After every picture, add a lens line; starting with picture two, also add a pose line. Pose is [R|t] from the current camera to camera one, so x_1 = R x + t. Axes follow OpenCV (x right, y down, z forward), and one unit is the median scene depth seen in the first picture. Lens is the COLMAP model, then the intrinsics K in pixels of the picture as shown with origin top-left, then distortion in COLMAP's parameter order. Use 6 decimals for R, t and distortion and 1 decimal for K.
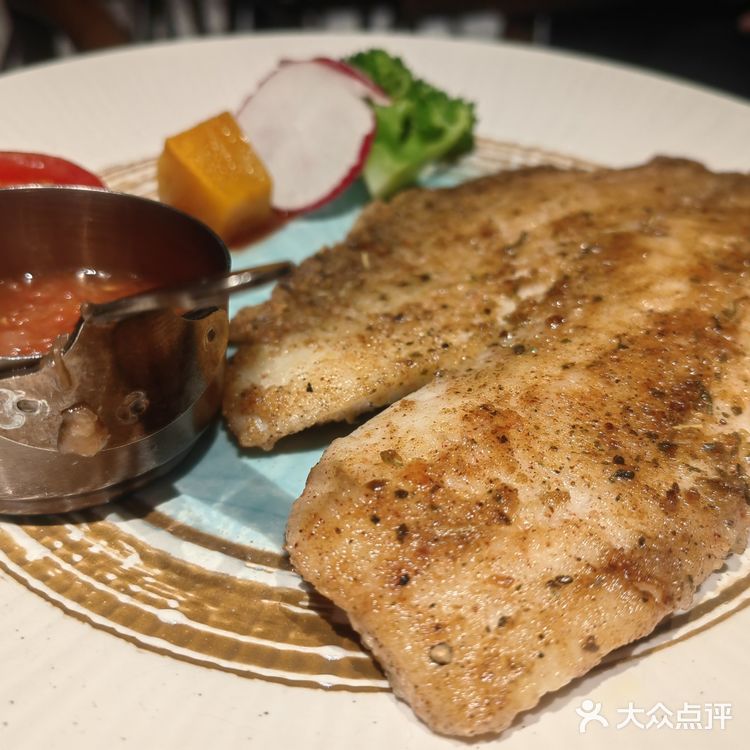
lens RADIAL K [[854.8, 0, 375.0], [0, 854.8, 375.0], [0, 0, 1]] dist [0.015328, 0.007628]
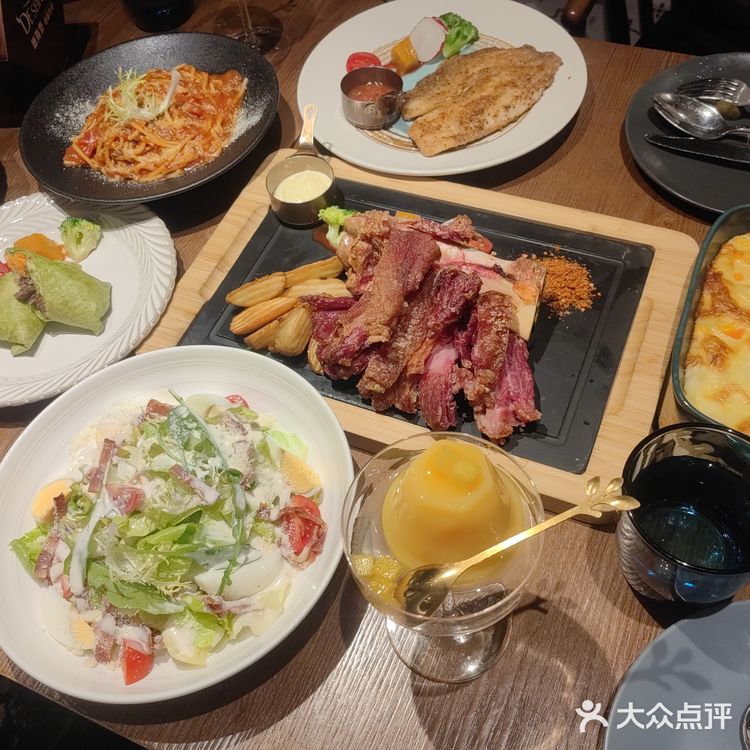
lens RADIAL K [[854.8, 0, 375.0], [0, 854.8, 375.0], [0, 0, 1]] dist [0.015328, 0.007628]
pose [[0.967547, 0.100898, -0.231675, 1.051200], [-0.026119, 0.951846, 0.305463, -0.028003], [0.251339, -0.289499, 0.923590, -4.392767]]
